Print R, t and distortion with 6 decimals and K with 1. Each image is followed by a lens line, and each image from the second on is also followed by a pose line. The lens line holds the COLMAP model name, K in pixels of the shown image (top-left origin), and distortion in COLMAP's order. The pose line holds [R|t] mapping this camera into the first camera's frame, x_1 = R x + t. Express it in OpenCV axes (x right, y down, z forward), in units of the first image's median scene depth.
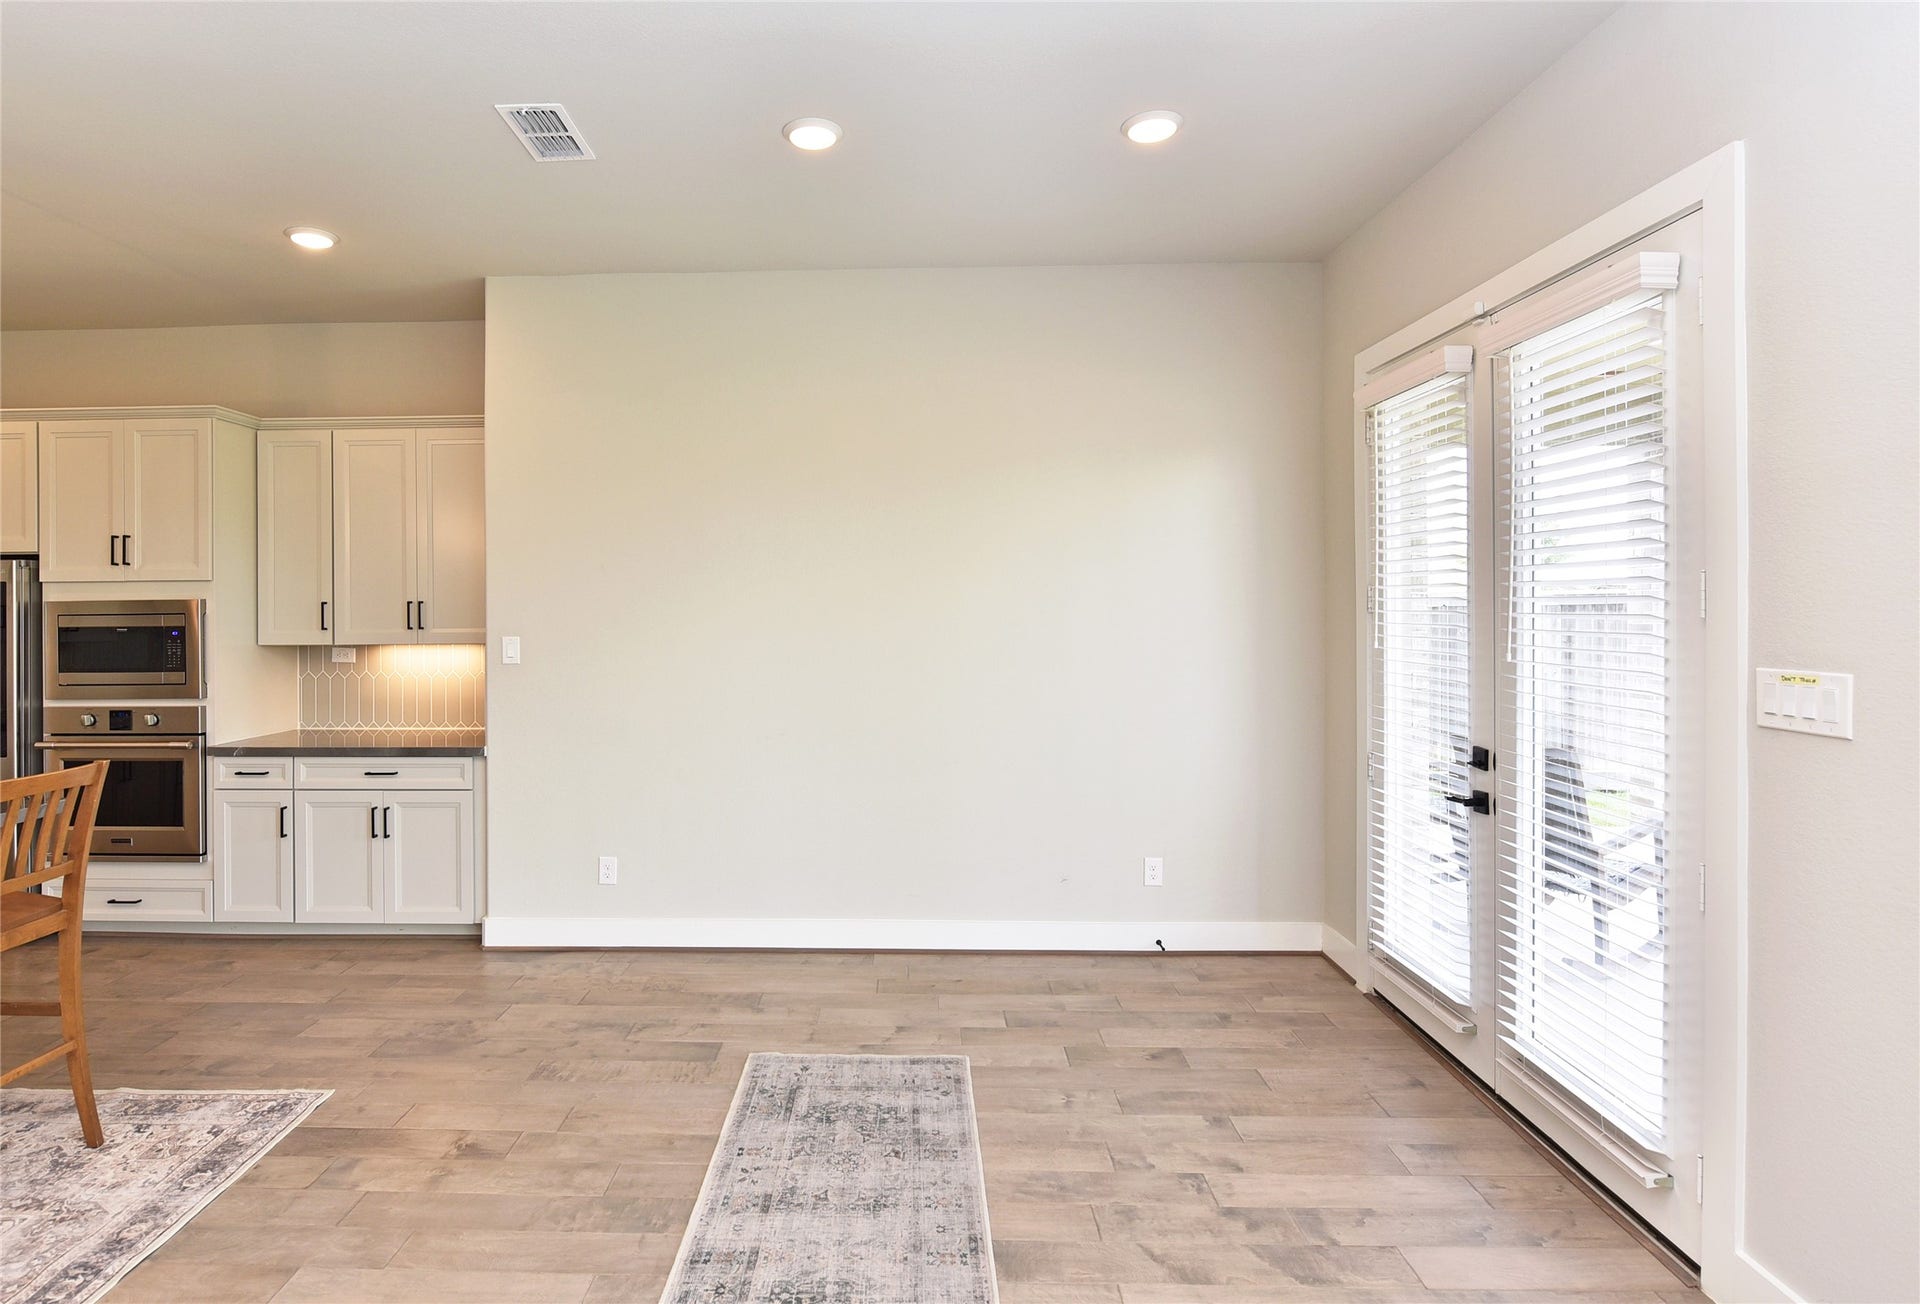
lens RADIAL K [[849.7, 0, 832.6], [0, 849.7, 611.1], [0, 0, 1]] dist [-0.015168, -0.000663]
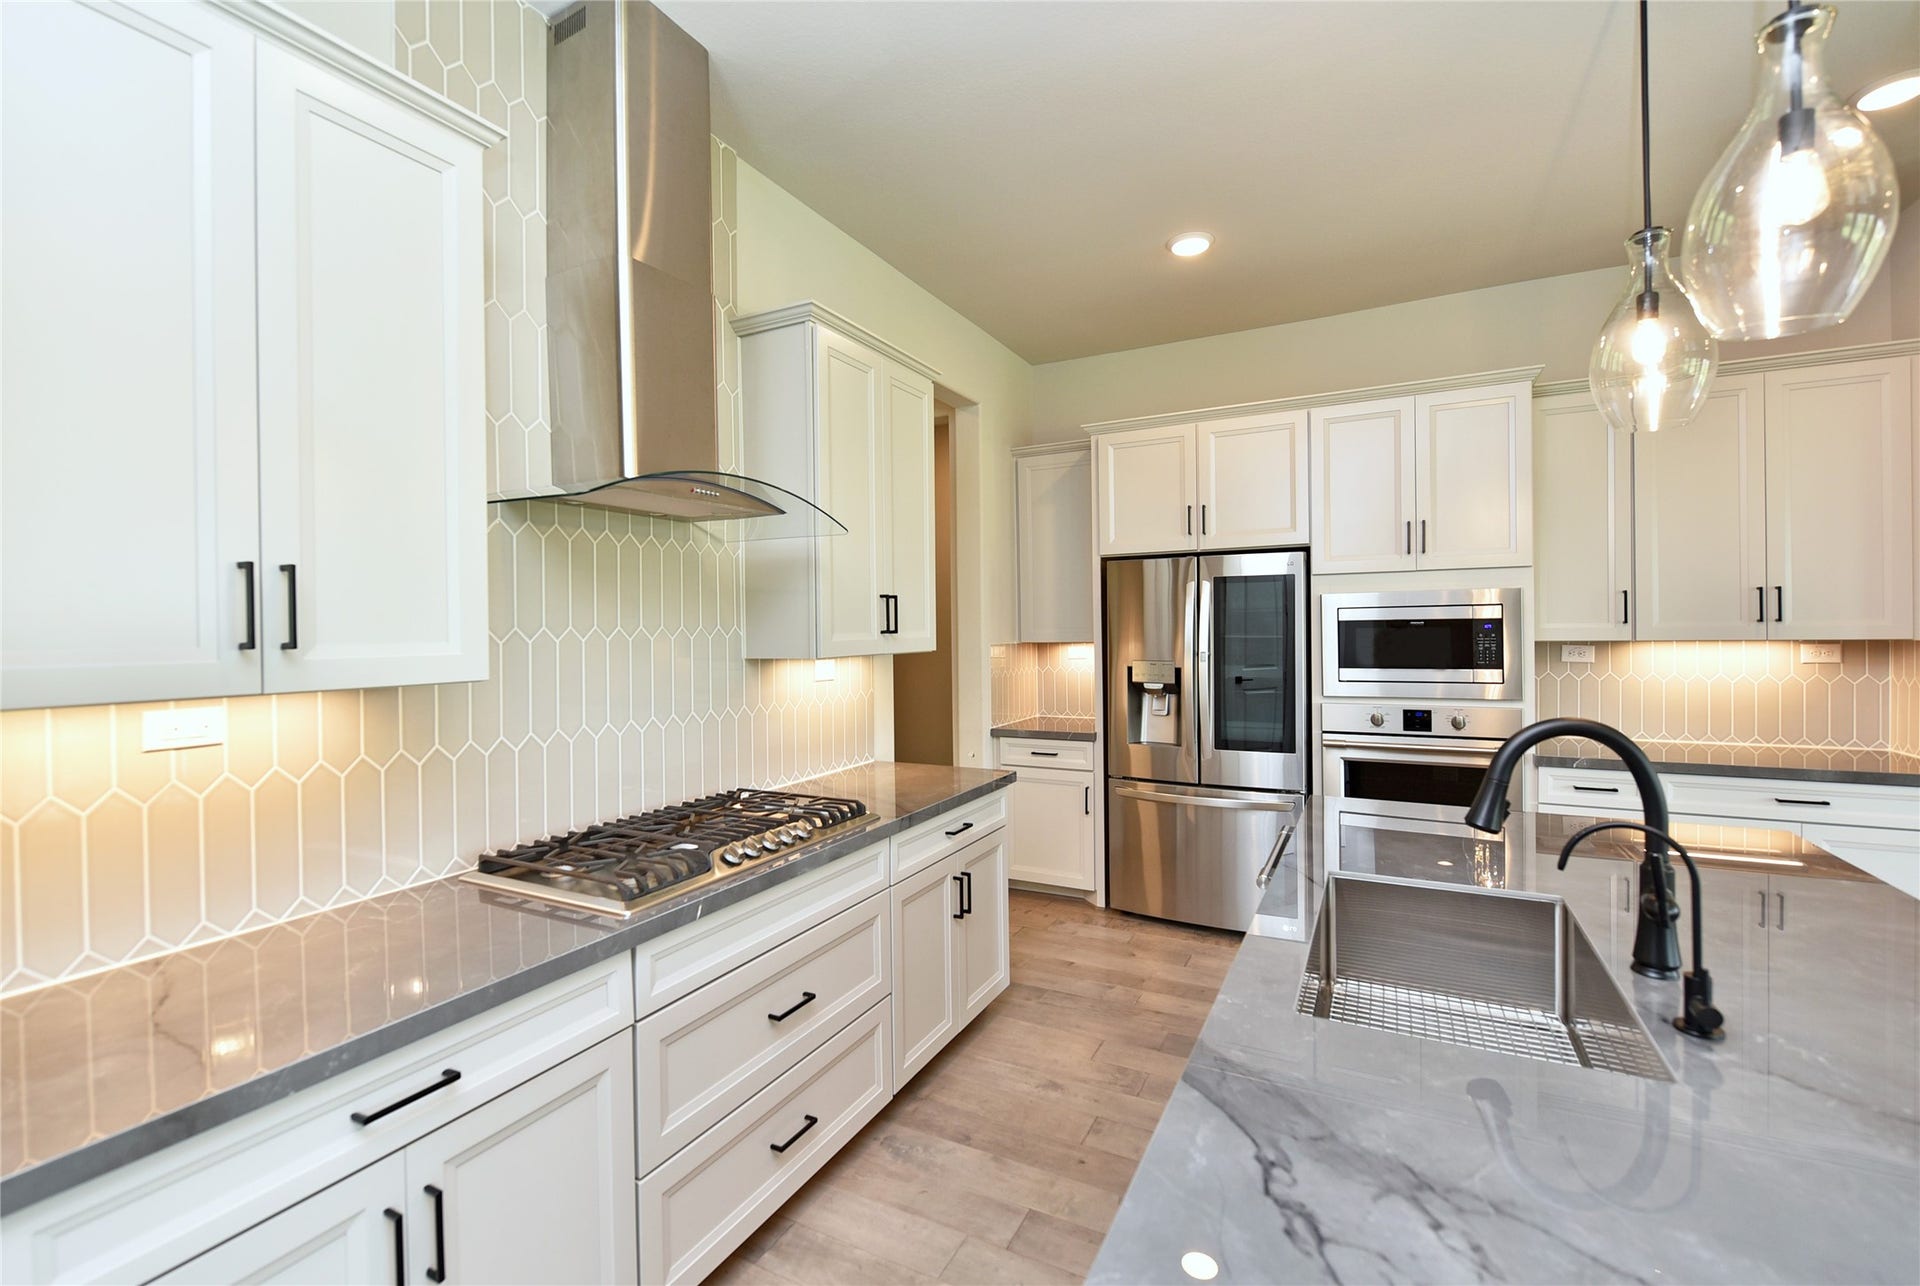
lens RADIAL K [[804.0, 0, 949.2], [0, 804.0, 632.2], [0, 0, 1]] dist [0.003129, 0.000240]
pose [[0.908952, -0.002758, -0.416892, -0.947077], [0.006509, 0.999950, 0.007577, 0.022266], [0.416850, -0.009601, 0.908925, -0.021702]]
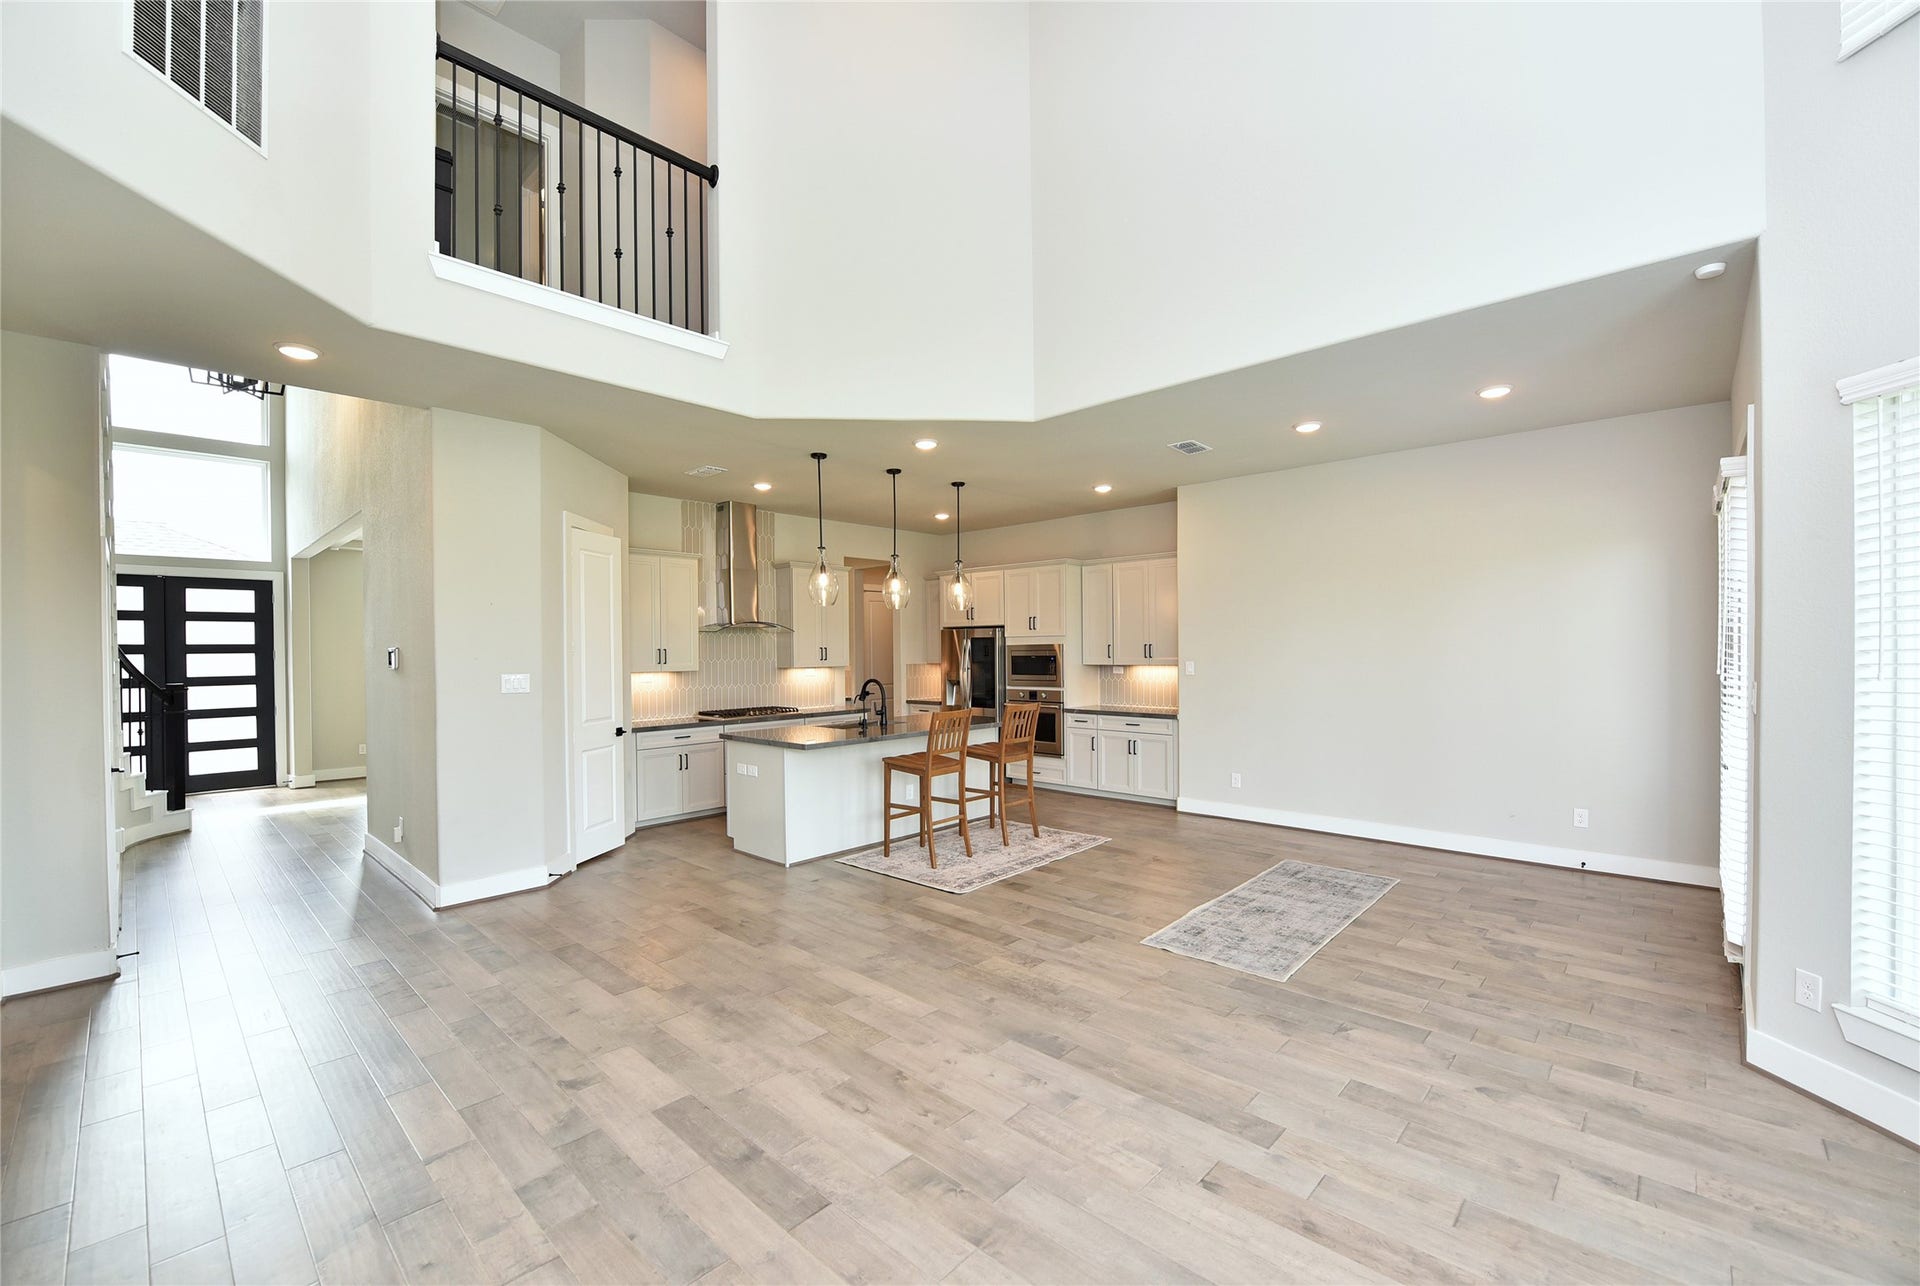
lens RADIAL K [[804.0, 0, 964.9], [0, 804.0, 649.2], [0, 0, 1]] dist [0.003129, 0.000240]
pose [[0.748421, -0.002250, -0.663220, 0.503861], [0.003155, 0.999995, 0.000168, -0.000801], [0.663216, -0.002218, 0.748425, -0.813543]]
